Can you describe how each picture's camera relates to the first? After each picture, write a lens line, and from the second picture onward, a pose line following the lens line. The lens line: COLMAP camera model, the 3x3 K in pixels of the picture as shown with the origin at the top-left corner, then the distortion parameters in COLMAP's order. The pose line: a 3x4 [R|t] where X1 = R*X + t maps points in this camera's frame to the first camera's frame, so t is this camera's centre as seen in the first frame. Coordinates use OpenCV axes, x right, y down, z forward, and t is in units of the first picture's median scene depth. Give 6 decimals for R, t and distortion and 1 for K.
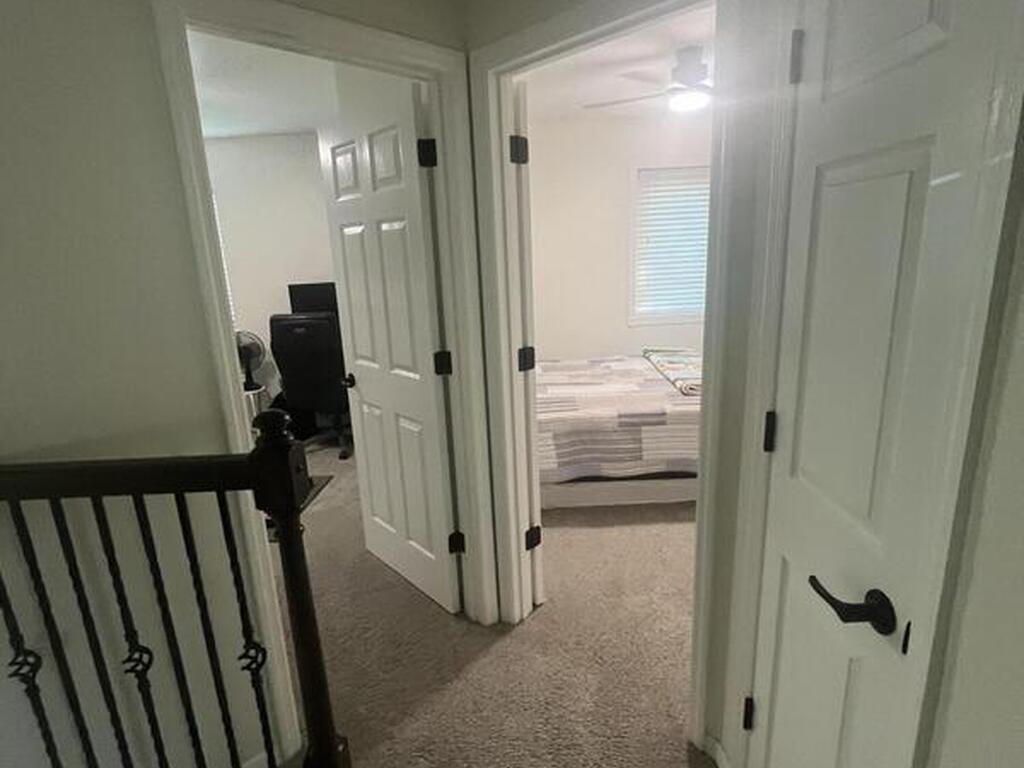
lens RADIAL K [[556.3, 0, 509.8], [0, 556.3, 382.2], [0, 0, 1]] dist [-0.004359, 0.001880]
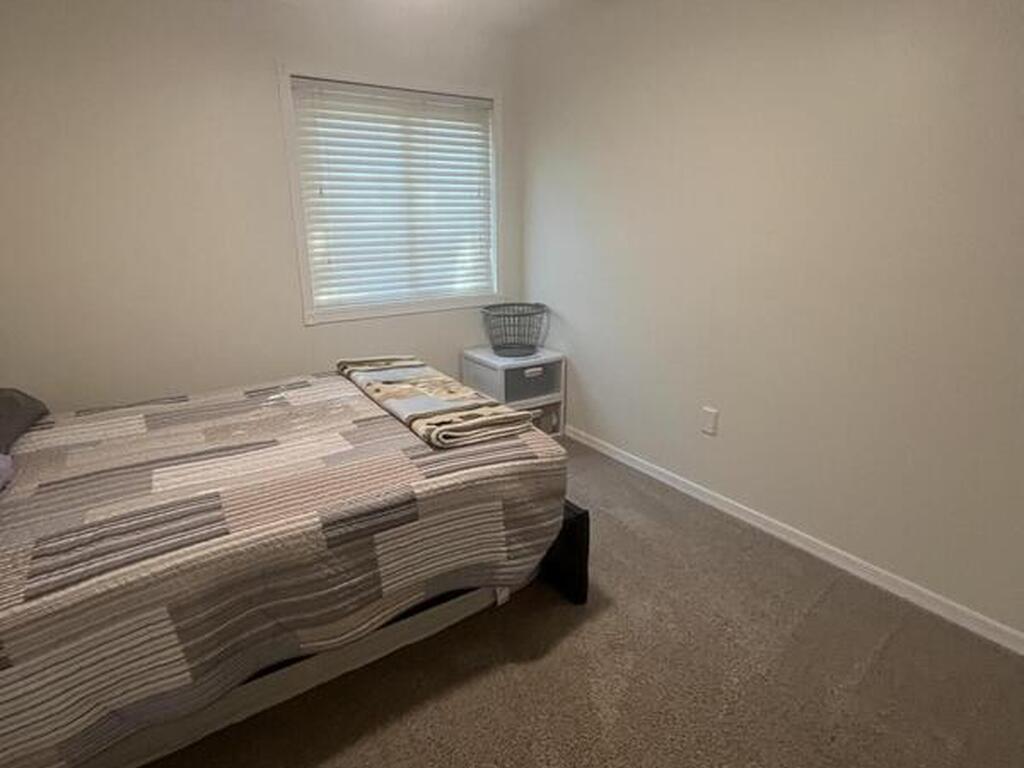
lens RADIAL K [[556.3, 0, 509.9], [0, 556.3, 382.5], [0, 0, 1]] dist [-0.004359, 0.001880]
pose [[0.834998, -0.115953, 0.537897, 0.079494], [0.104803, 0.993164, 0.051404, -0.061365], [-0.540180, 0.013450, 0.841442, 0.467789]]
